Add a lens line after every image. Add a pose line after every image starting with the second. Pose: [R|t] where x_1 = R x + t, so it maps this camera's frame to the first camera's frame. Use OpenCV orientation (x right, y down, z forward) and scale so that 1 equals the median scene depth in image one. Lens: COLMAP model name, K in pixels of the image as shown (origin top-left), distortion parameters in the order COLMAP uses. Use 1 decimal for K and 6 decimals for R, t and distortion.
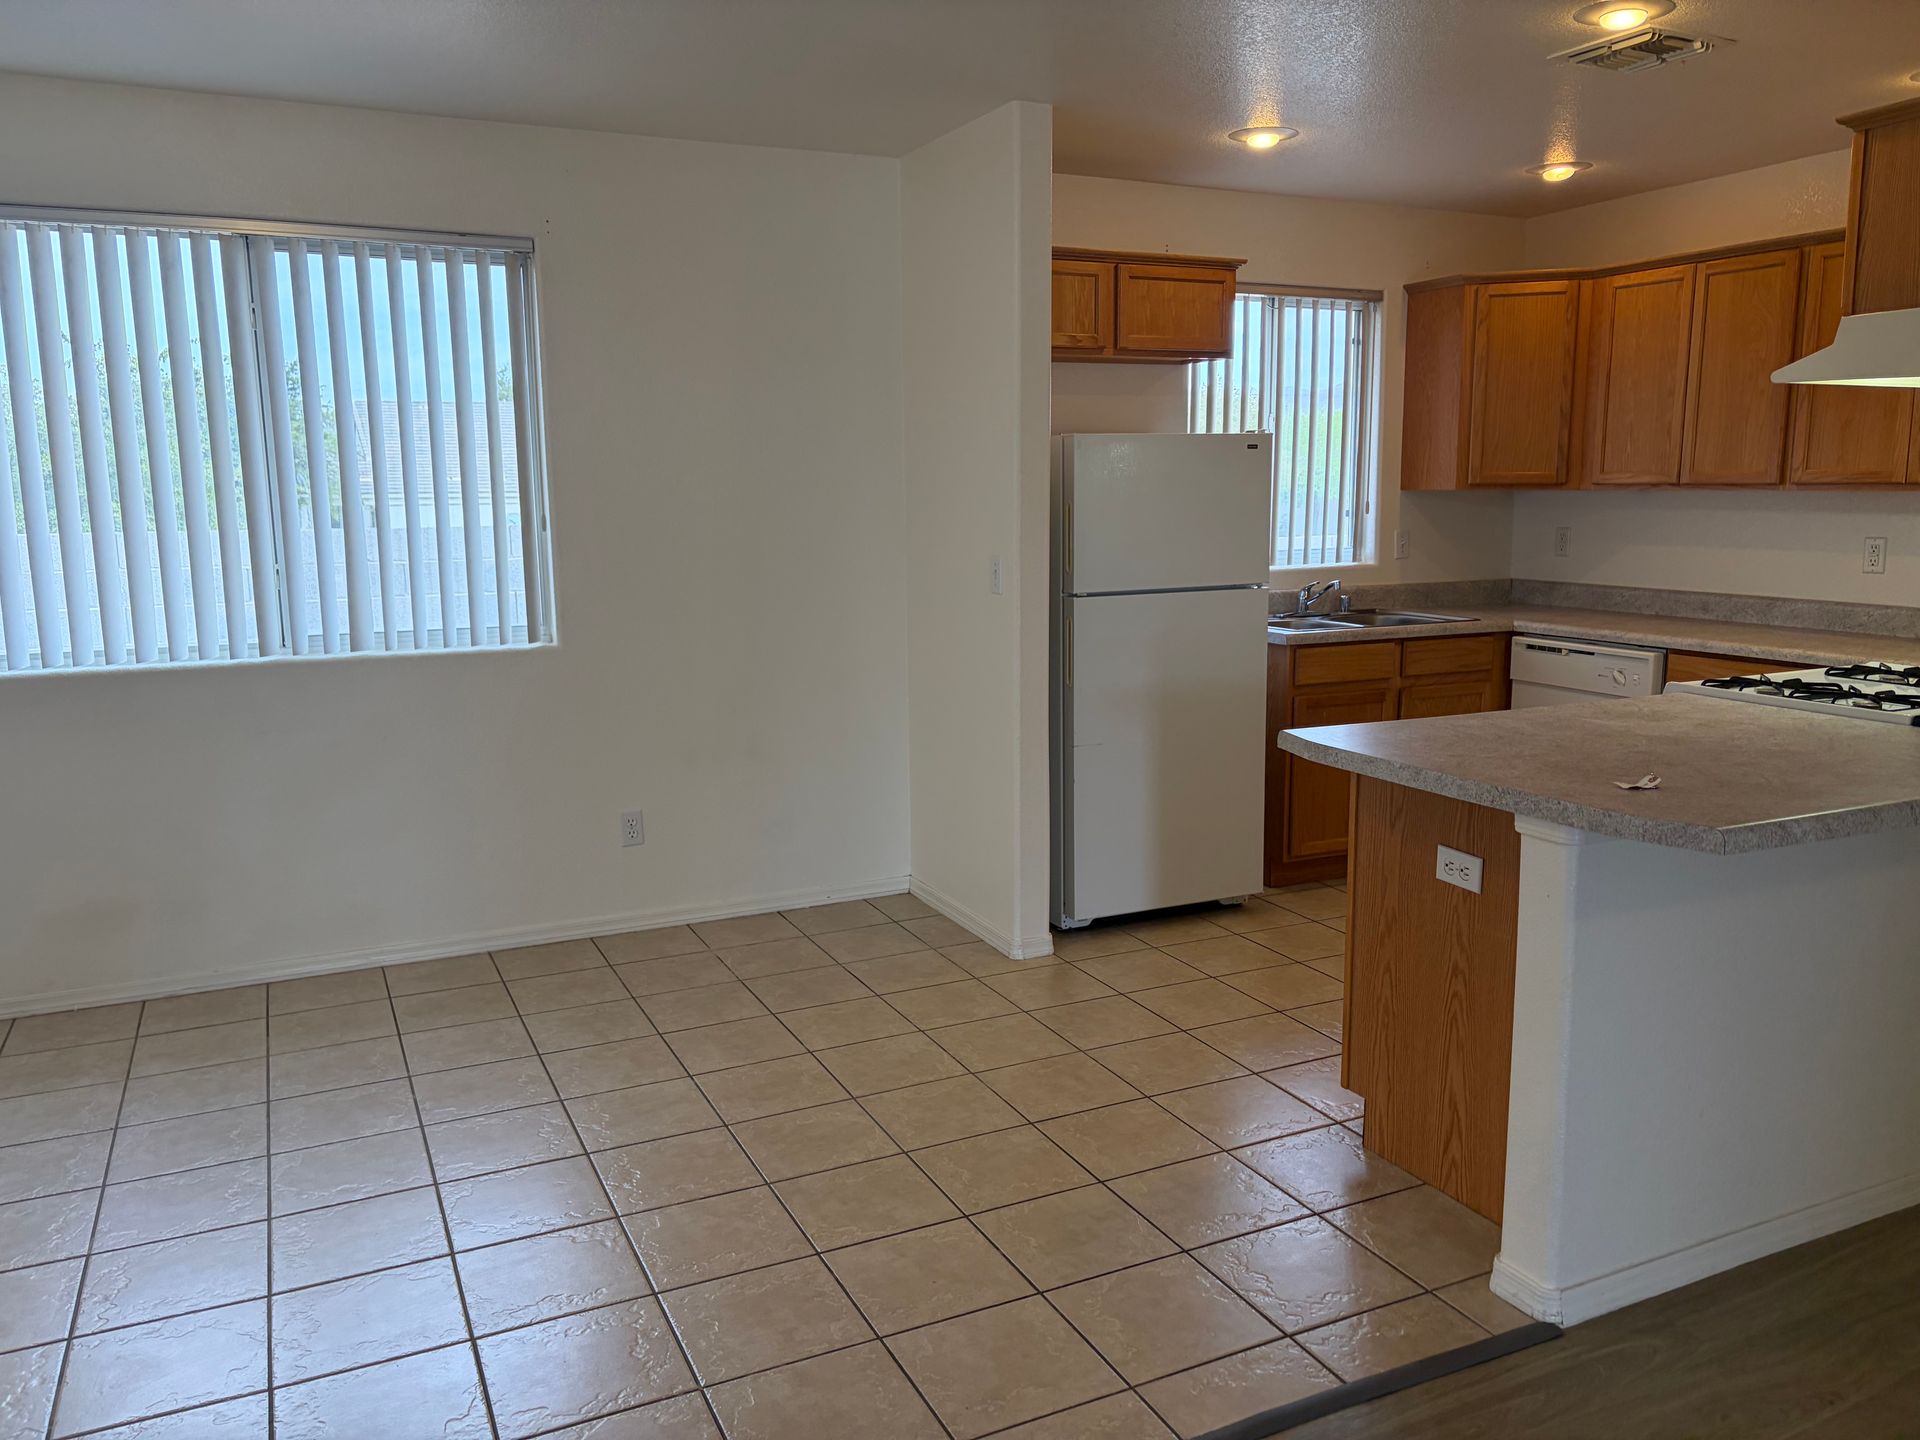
lens RADIAL K [[1453.5, 0, 973.5], [0, 1453.5, 725.7], [0, 0, 1]] dist [0.036933, -0.037573]
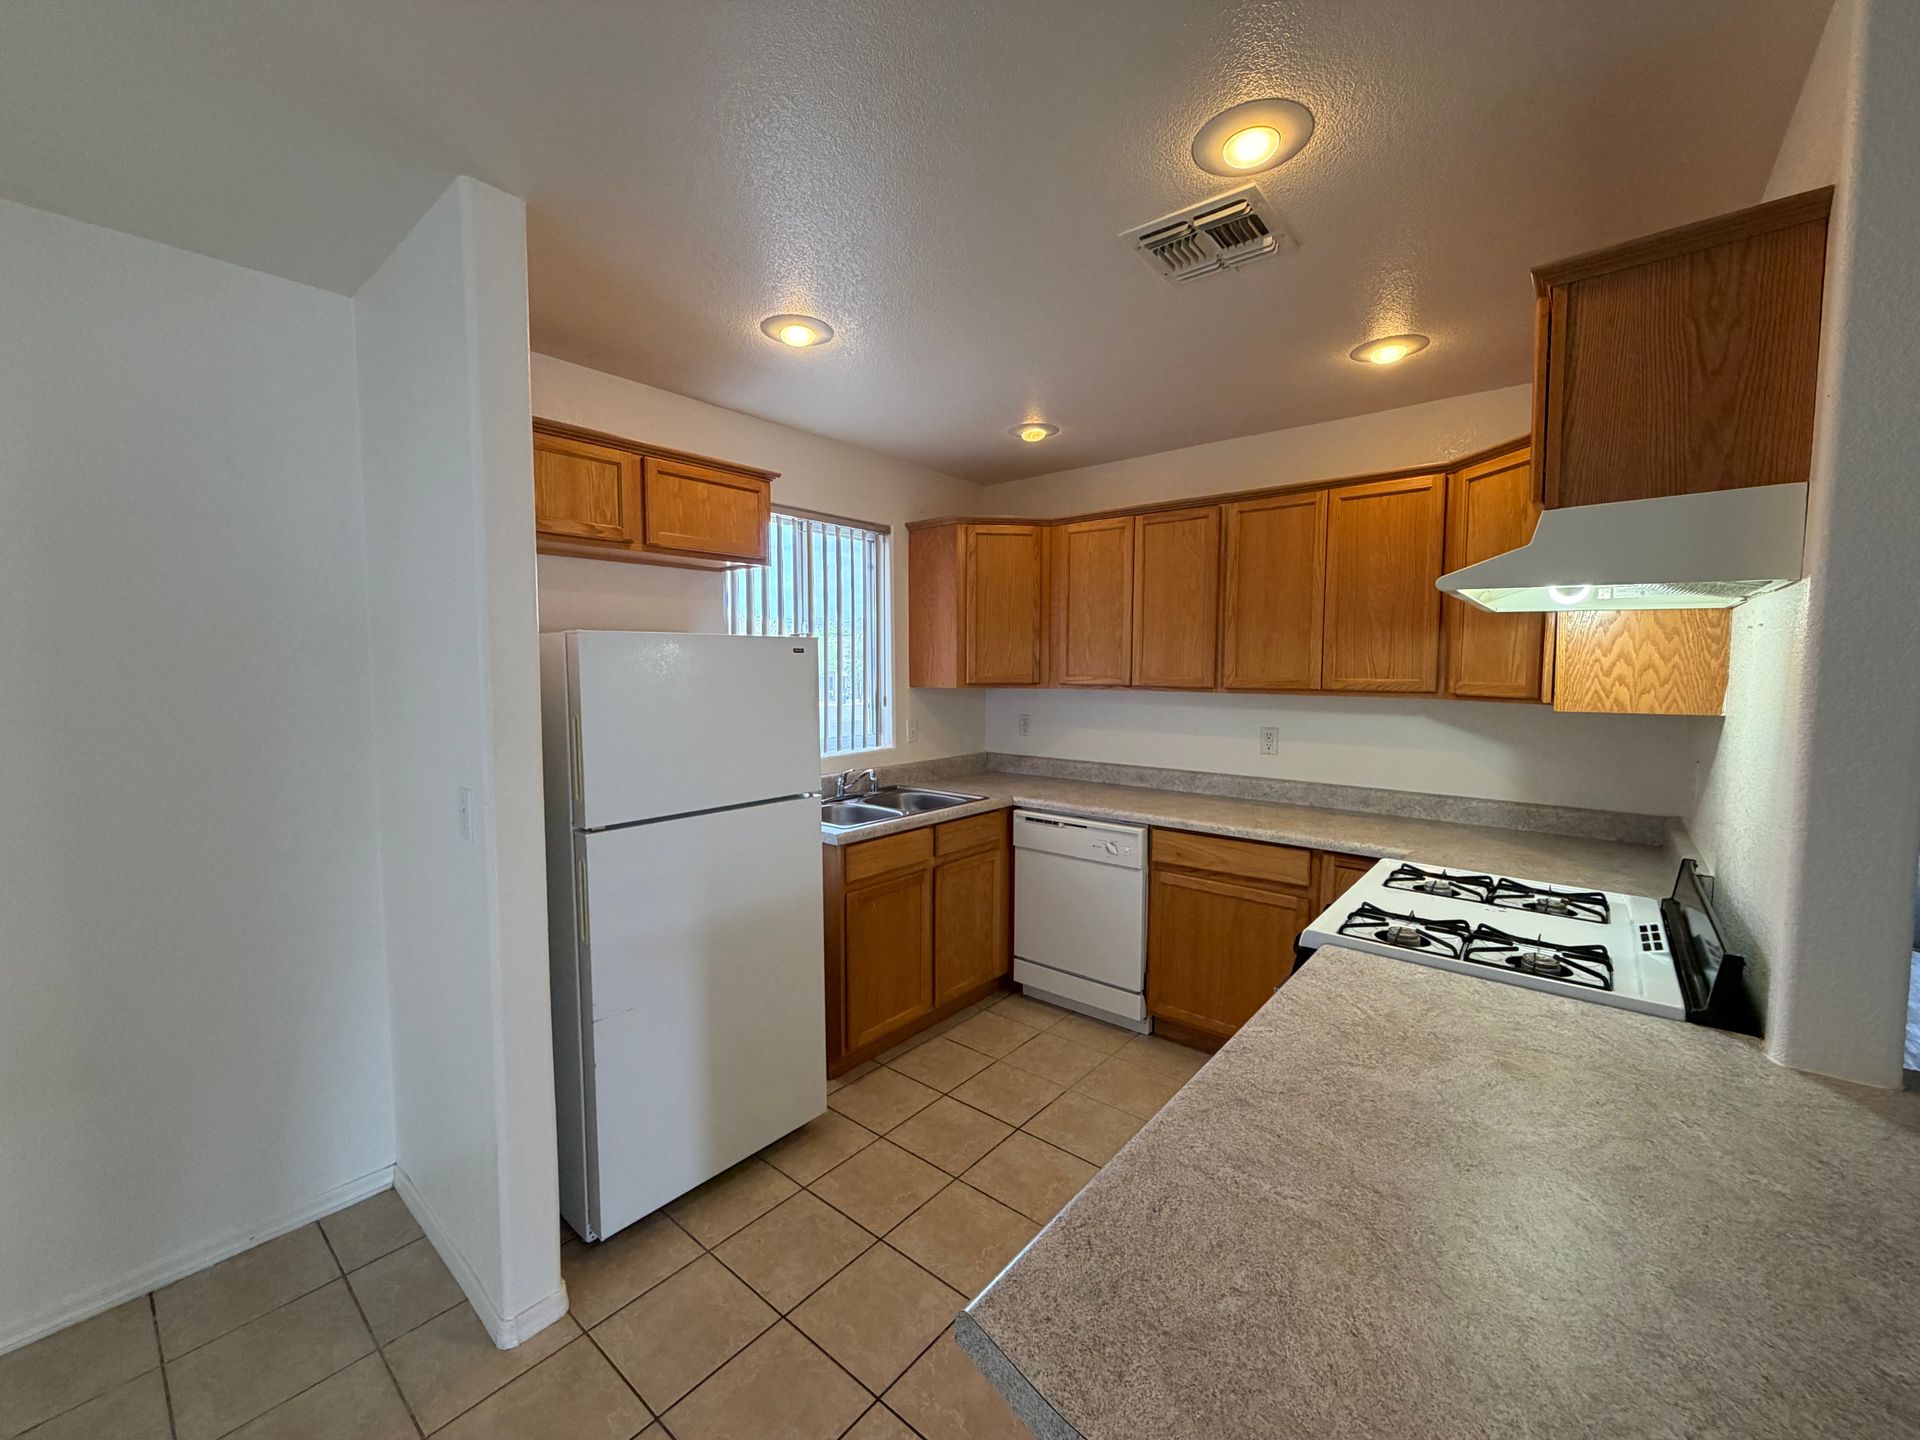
lens RADIAL K [[765.7, 0, 955.7], [0, 765.7, 719.5], [0, 0, 1]] dist [-0.000065, 0.000126]
pose [[0.910491, -0.020583, 0.413016, 0.071915], [0.060639, 0.994610, -0.084110, -0.091154], [-0.409059, 0.101626, 0.906831, 0.471513]]
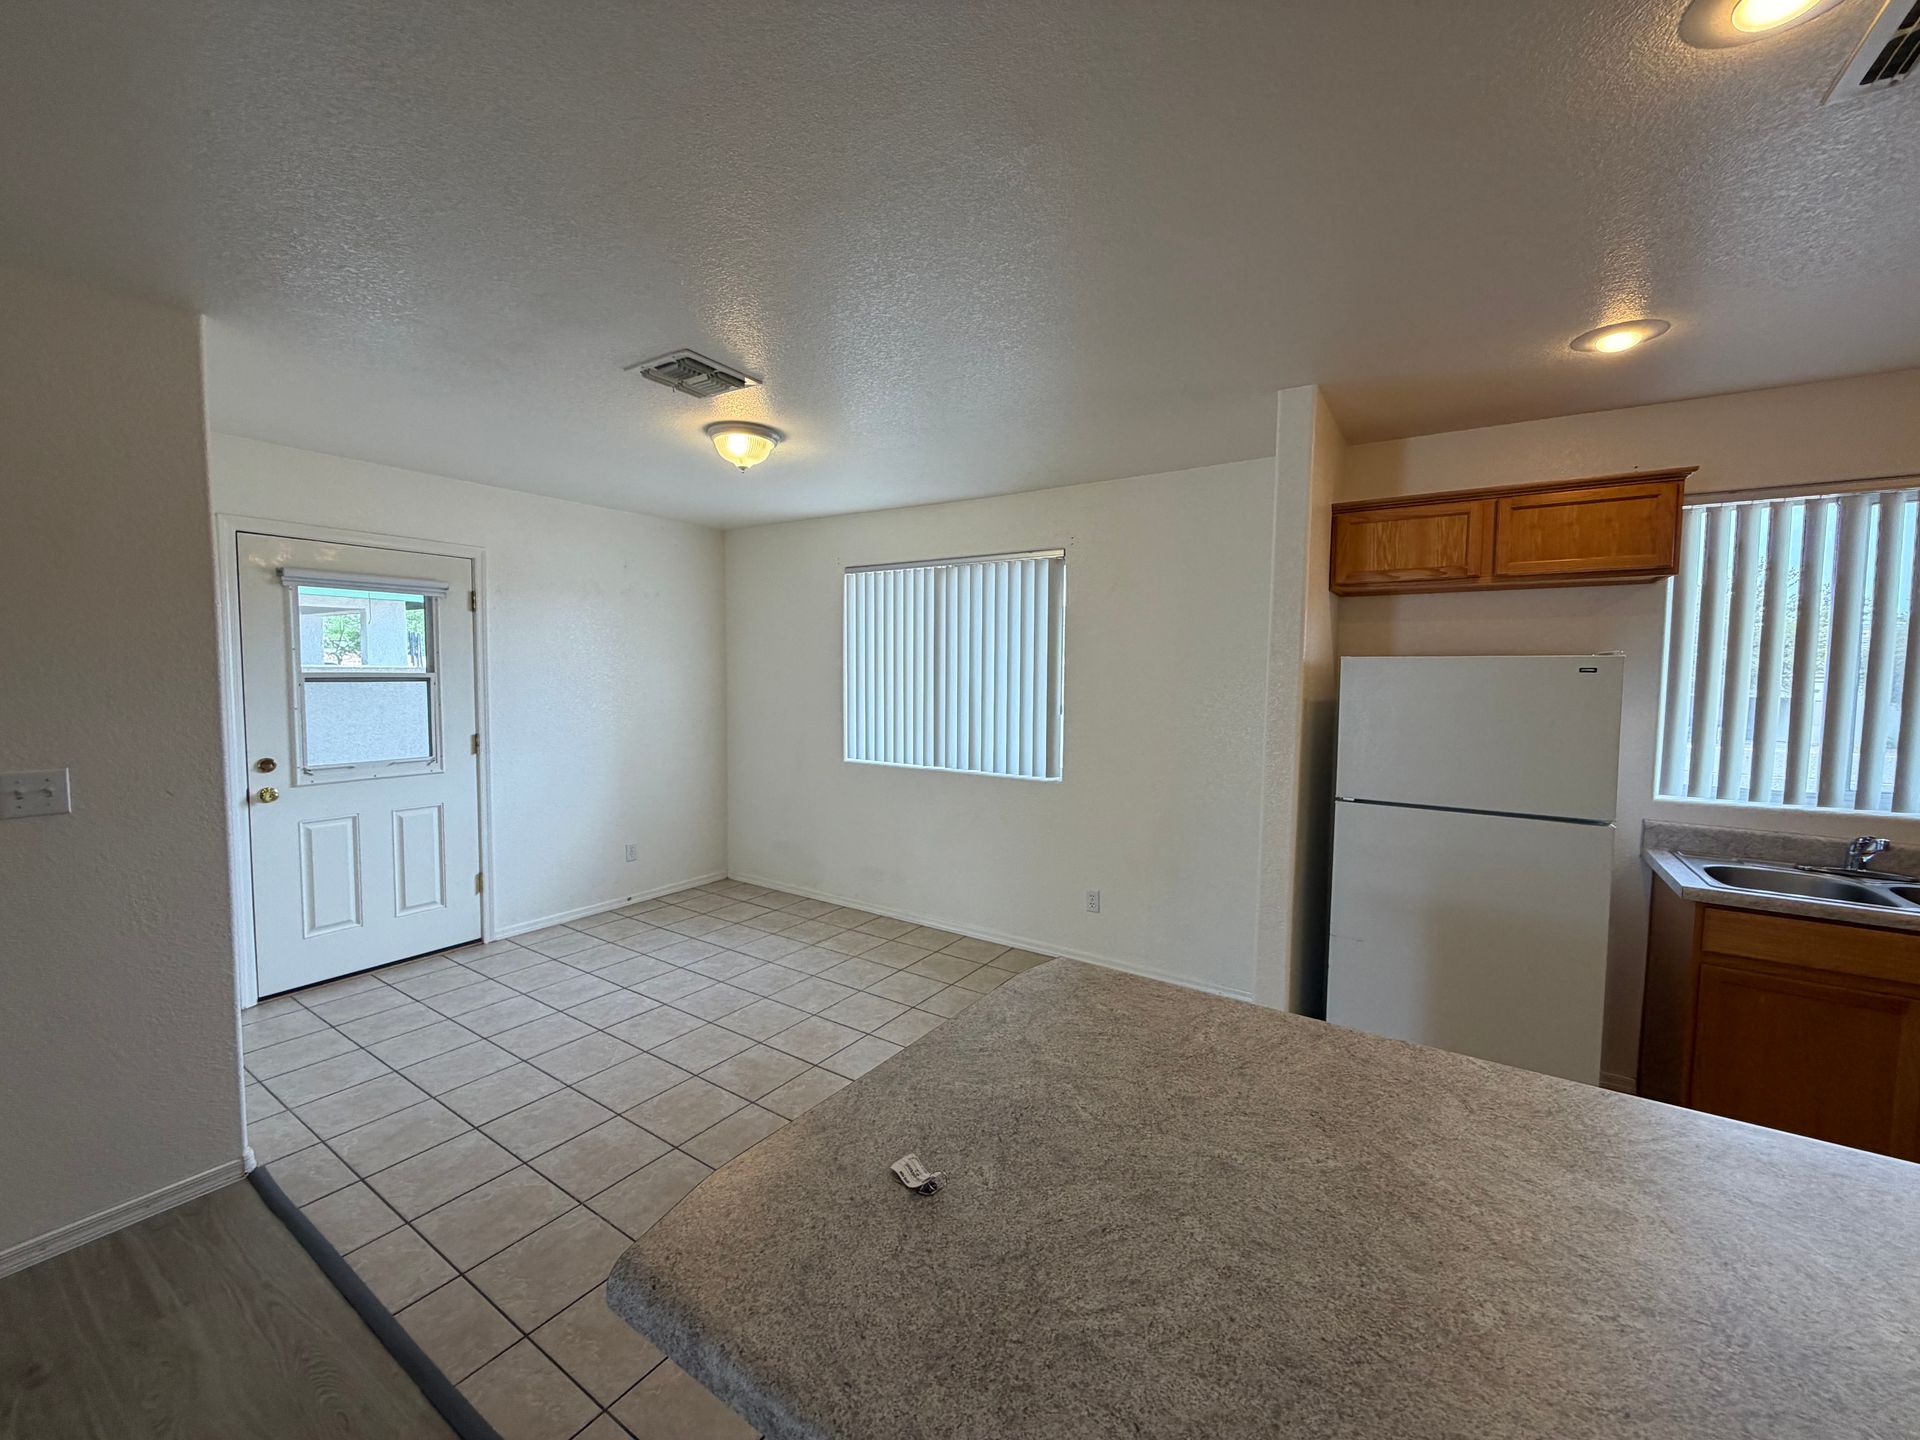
lens RADIAL K [[759.3, 0, 953.8], [0, 759.3, 705.0], [0, 0, 1]] dist [0.000632, 0.000090]
pose [[0.506769, 0.051938, -0.860516, 0.369580], [-0.157171, 0.987020, -0.032986, -0.084219], [0.847633, 0.151965, 0.508355, 0.388665]]
